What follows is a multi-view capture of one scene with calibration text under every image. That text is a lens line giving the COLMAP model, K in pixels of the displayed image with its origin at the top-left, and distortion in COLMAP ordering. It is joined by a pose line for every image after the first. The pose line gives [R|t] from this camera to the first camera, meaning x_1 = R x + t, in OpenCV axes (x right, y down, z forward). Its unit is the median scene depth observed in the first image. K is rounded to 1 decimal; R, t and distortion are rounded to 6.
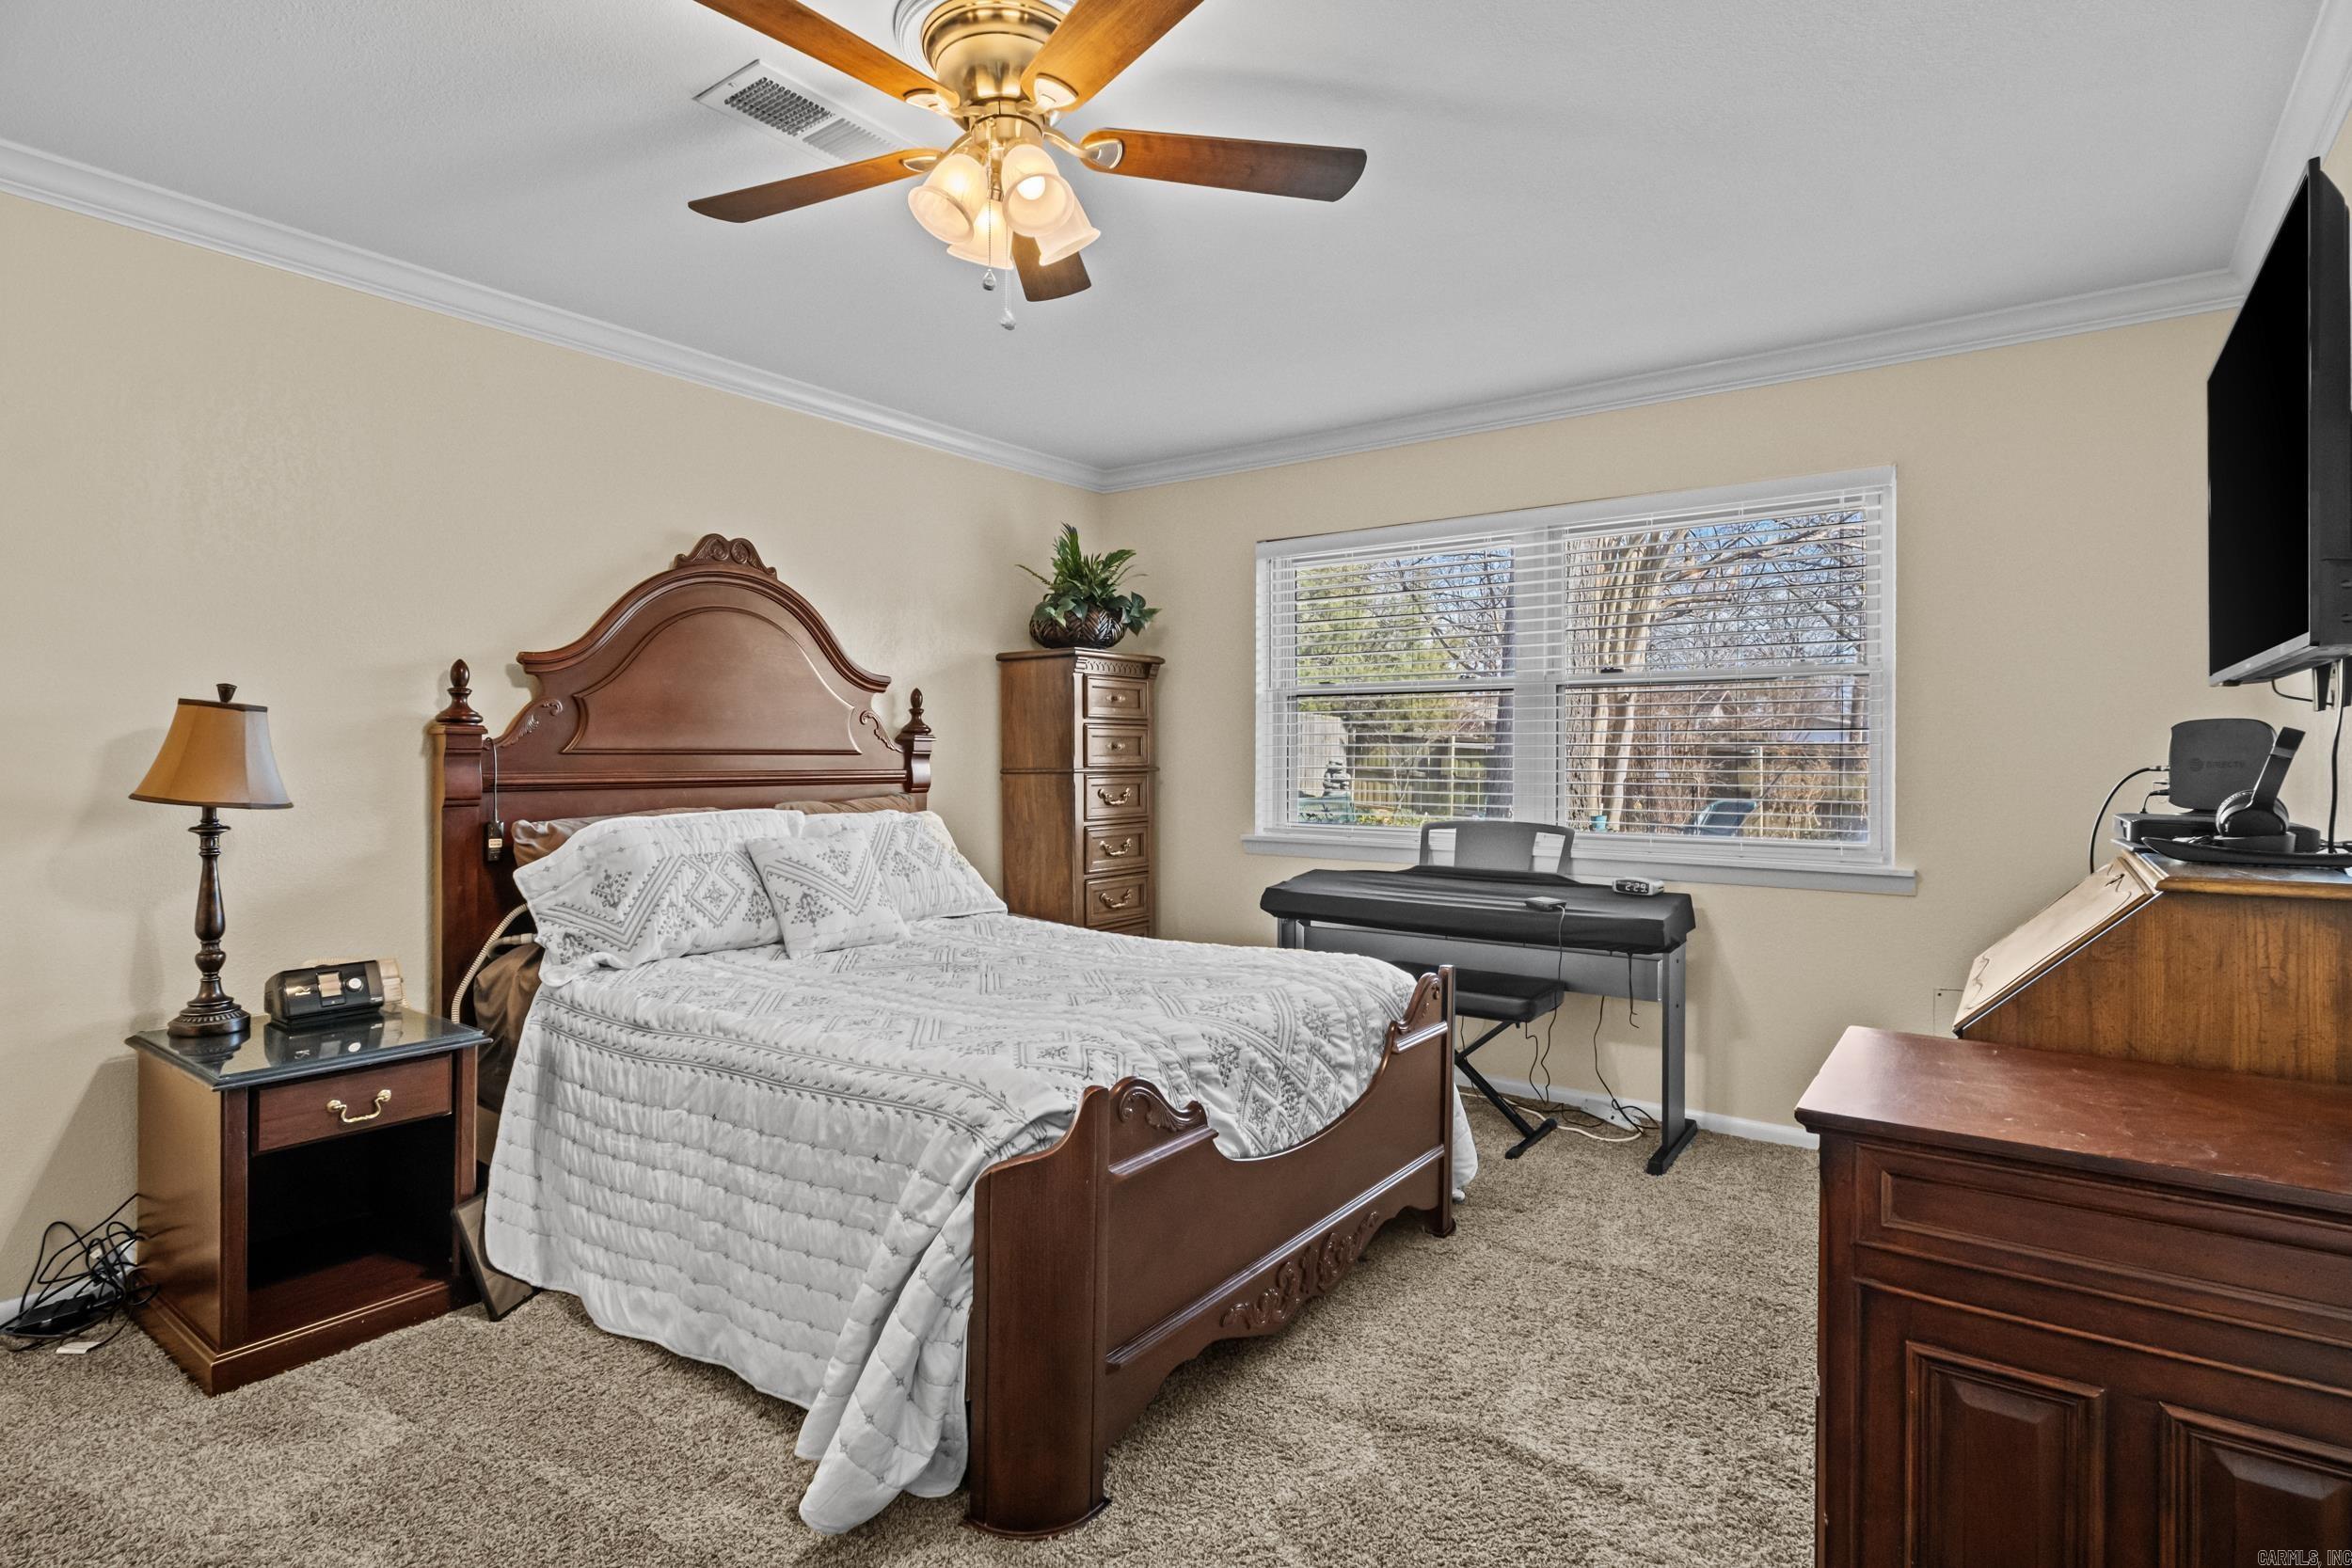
lens RADIAL K [[1178.7, 0, 1174.0], [0, 1178.7, 770.4], [0, 0, 1]] dist [-0.018046, 0.006138]
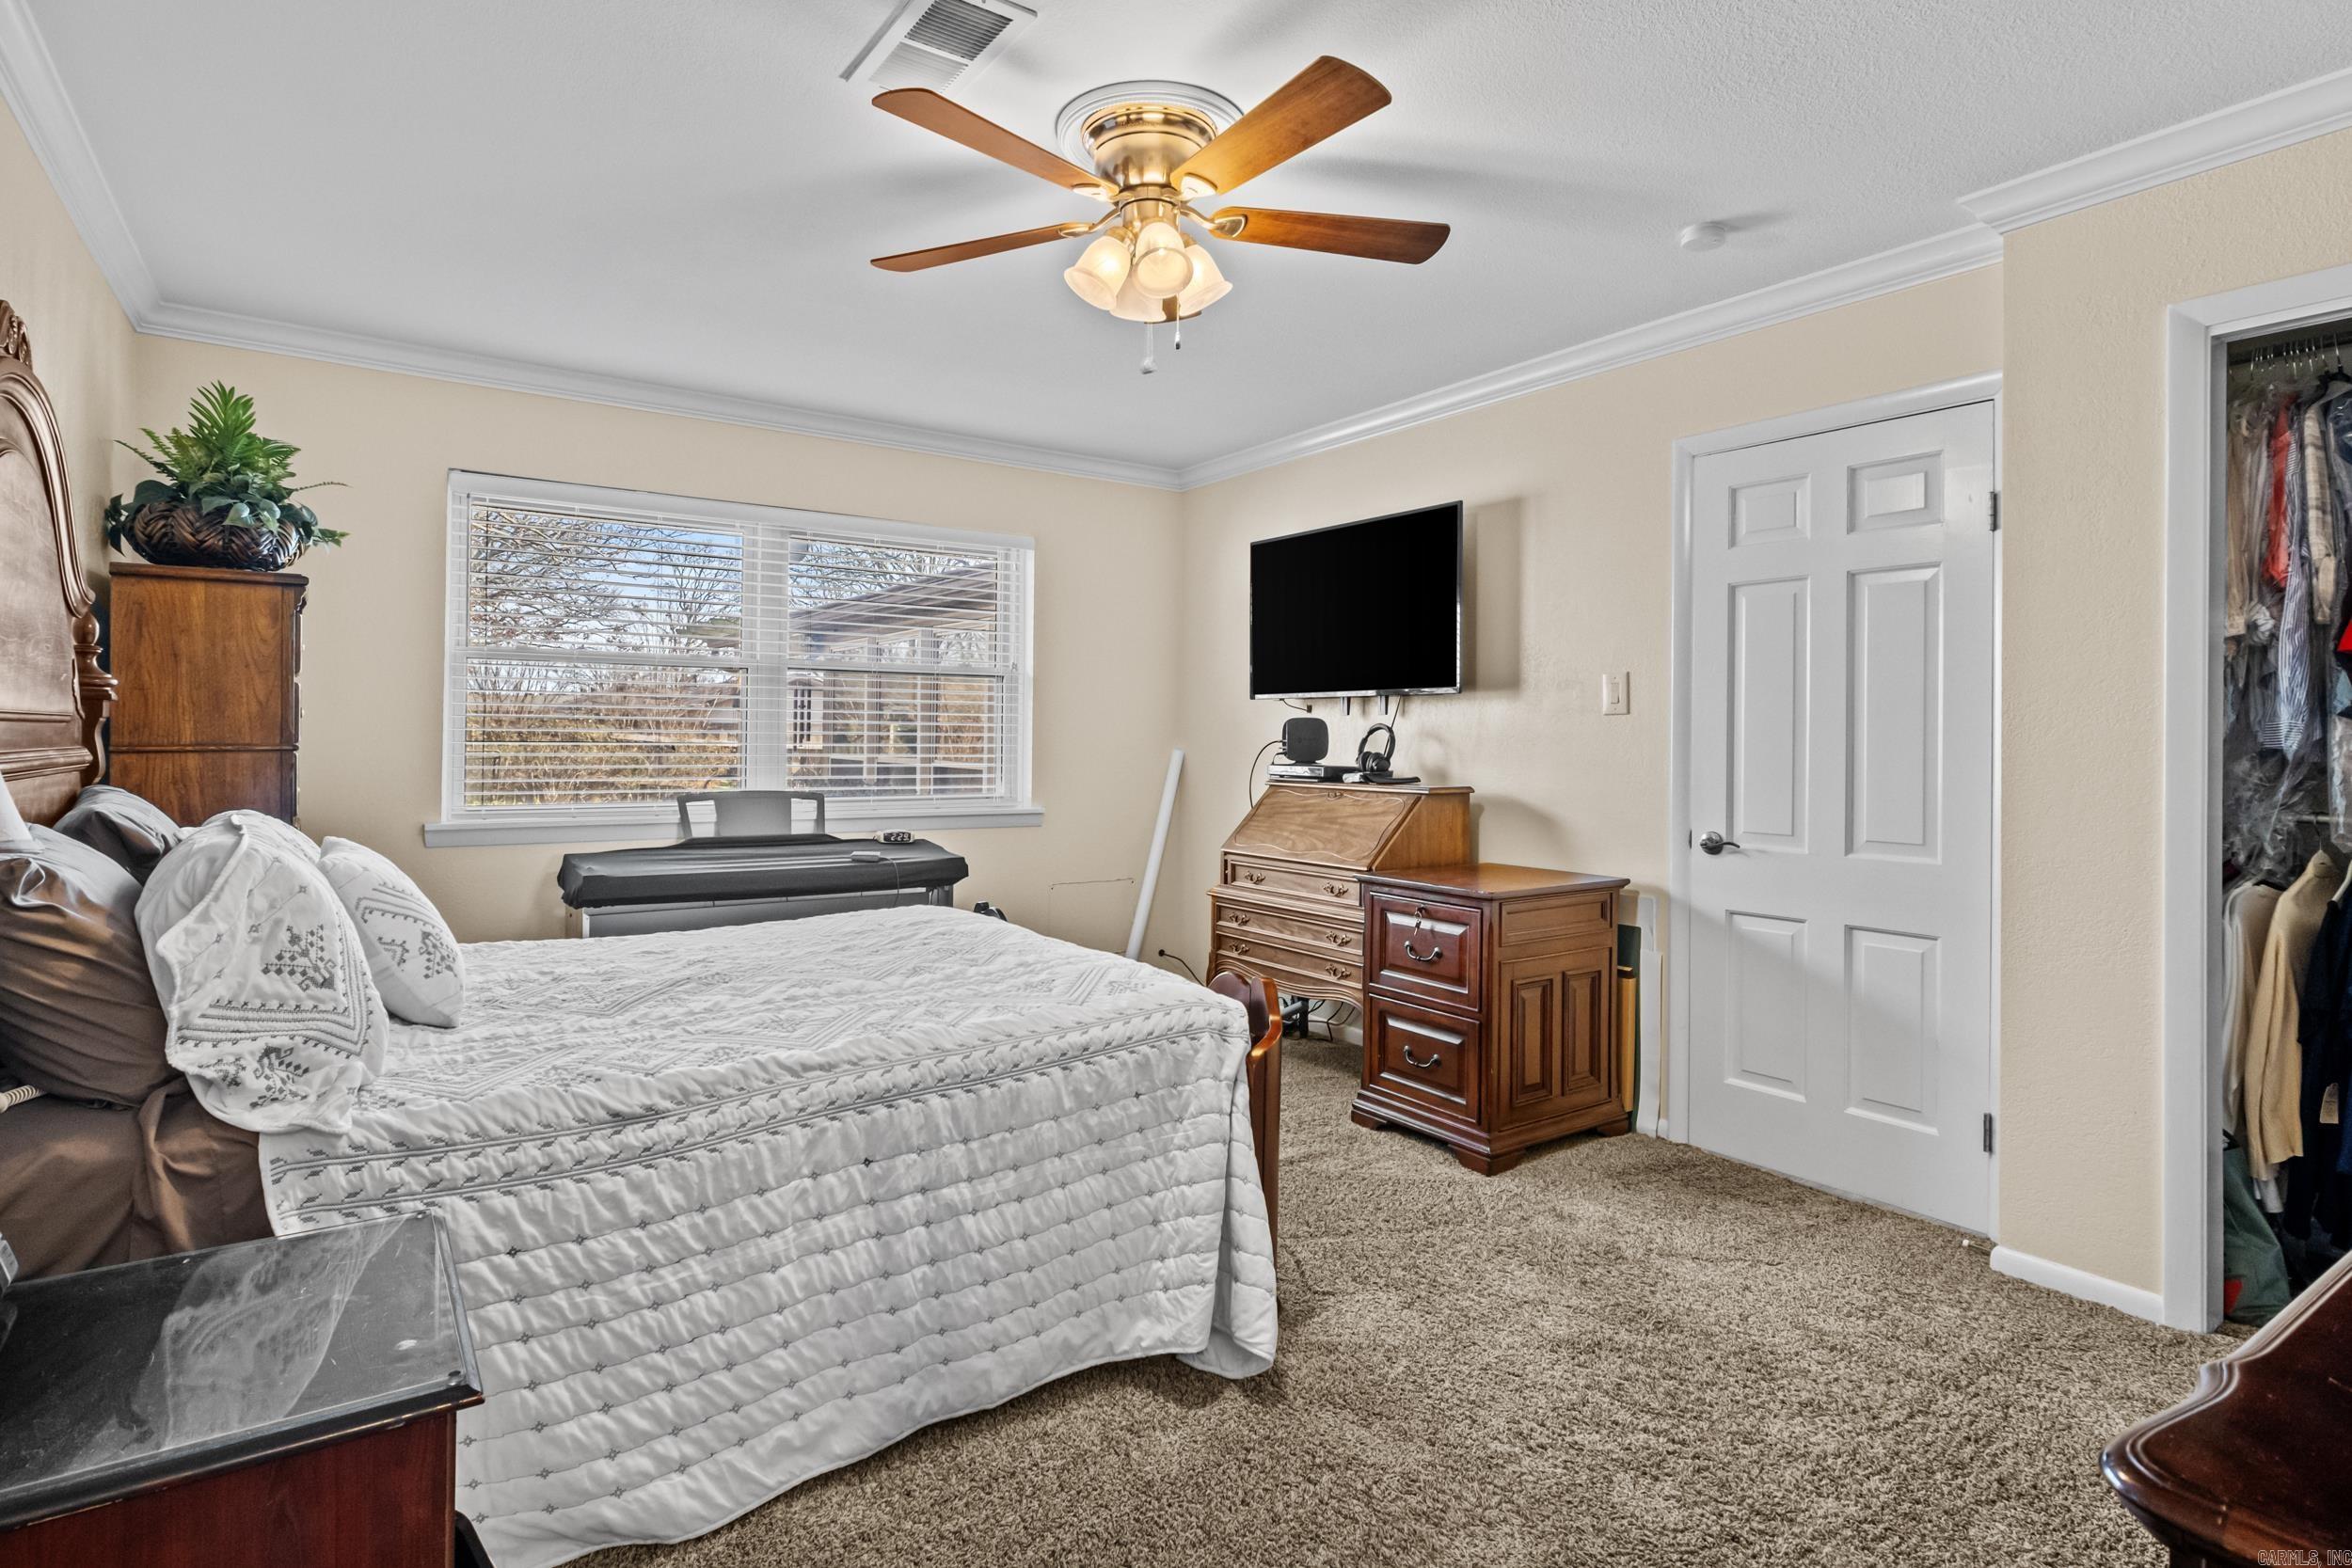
lens RADIAL K [[1178.7, 0, 1155.3], [0, 1178.7, 735.9], [0, 0, 1]] dist [-0.018046, 0.006138]
pose [[0.327605, 0.001881, 0.944813, -0.899822], [0.001408, 0.999996, -0.002479, -0.006155], [-0.944814, 0.002142, 0.327601, 0.424005]]
